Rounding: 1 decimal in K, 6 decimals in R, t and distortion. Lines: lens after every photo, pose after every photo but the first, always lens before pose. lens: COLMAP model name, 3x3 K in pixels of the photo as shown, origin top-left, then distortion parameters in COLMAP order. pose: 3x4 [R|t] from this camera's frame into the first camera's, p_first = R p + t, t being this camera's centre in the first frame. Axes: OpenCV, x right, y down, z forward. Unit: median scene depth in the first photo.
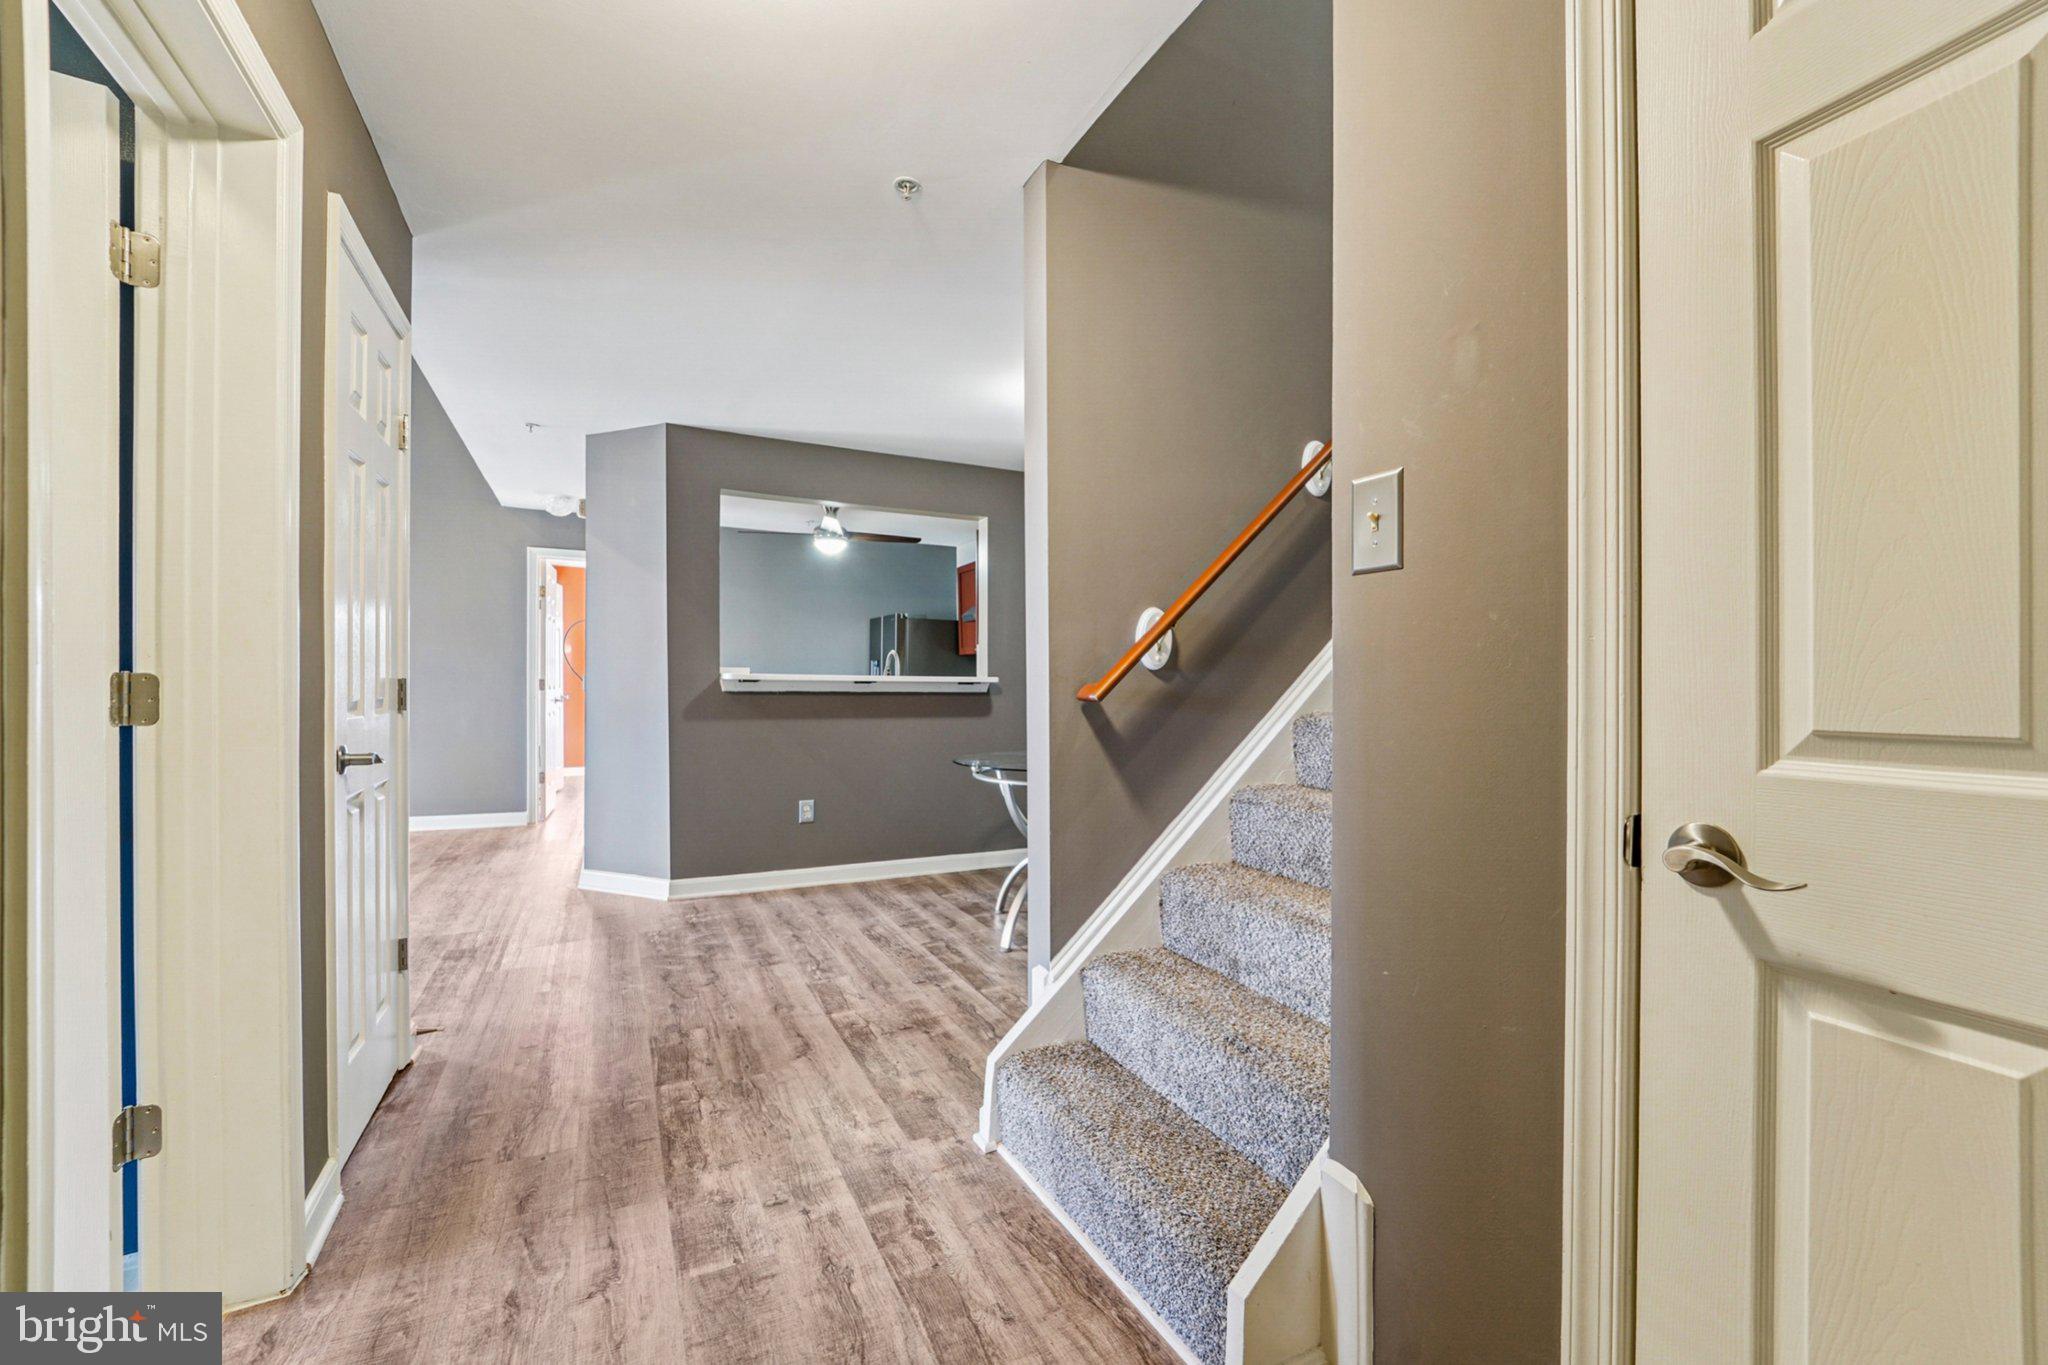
lens RADIAL K [[807.7, 0, 1014.7], [0, 807.7, 698.7], [0, 0, 1]] dist [0.000525, 0.000208]
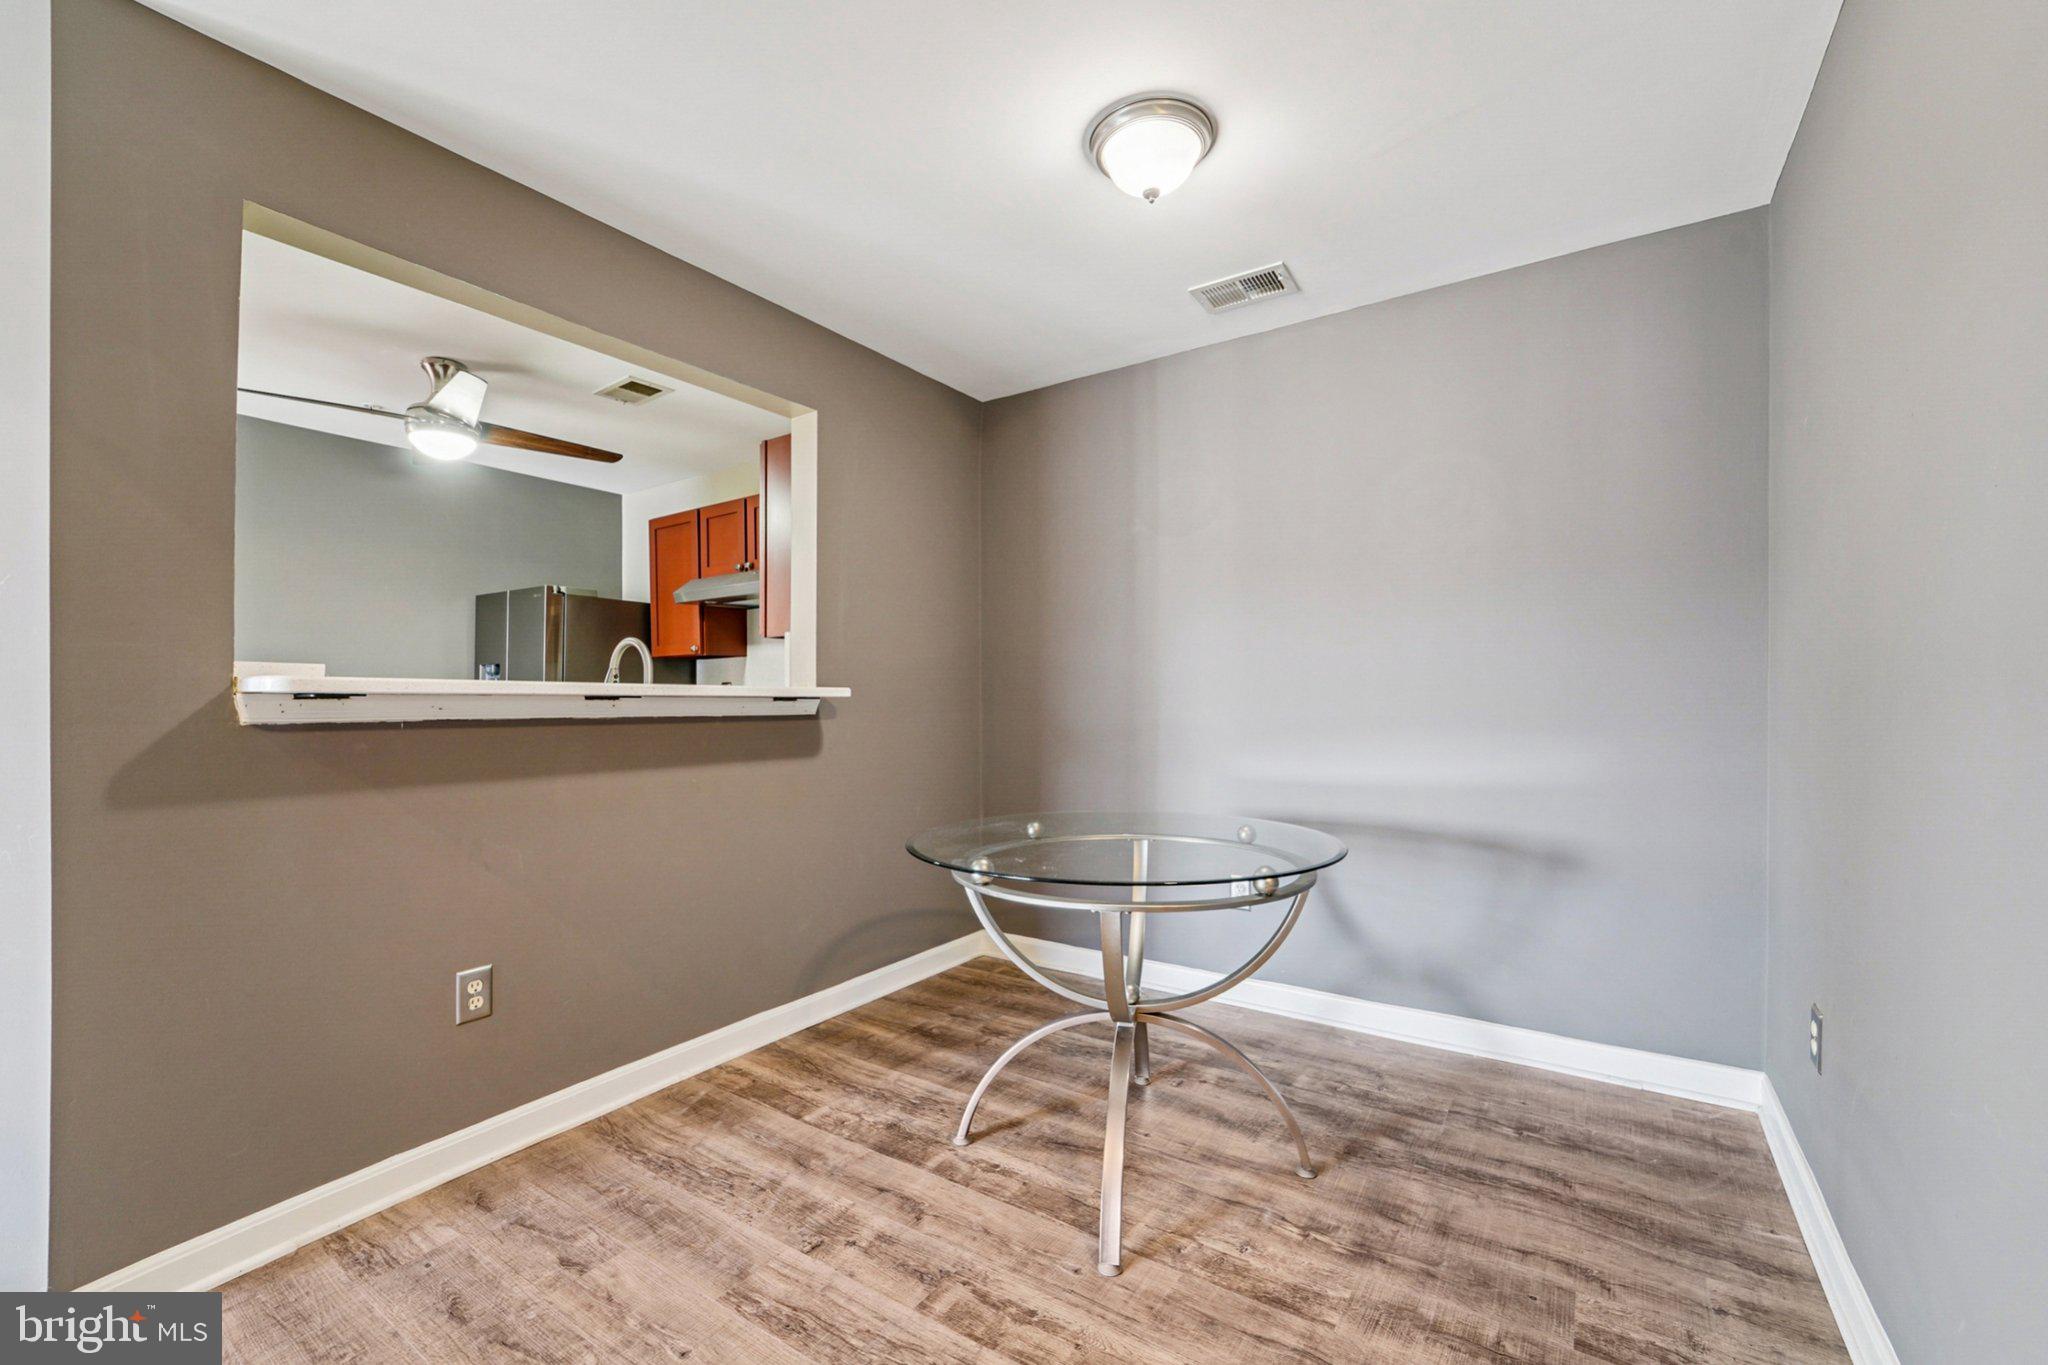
lens RADIAL K [[835.5, 0, 1024.0], [0, 835.5, 682.5], [0, 0, 1]] dist [-0.013029, 0.000618]
pose [[0.868207, -0.001658, 0.496200, -0.232243], [0.022338, 0.999111, -0.035746, -0.006798], [-0.495700, 0.042120, 0.867472, 0.478121]]
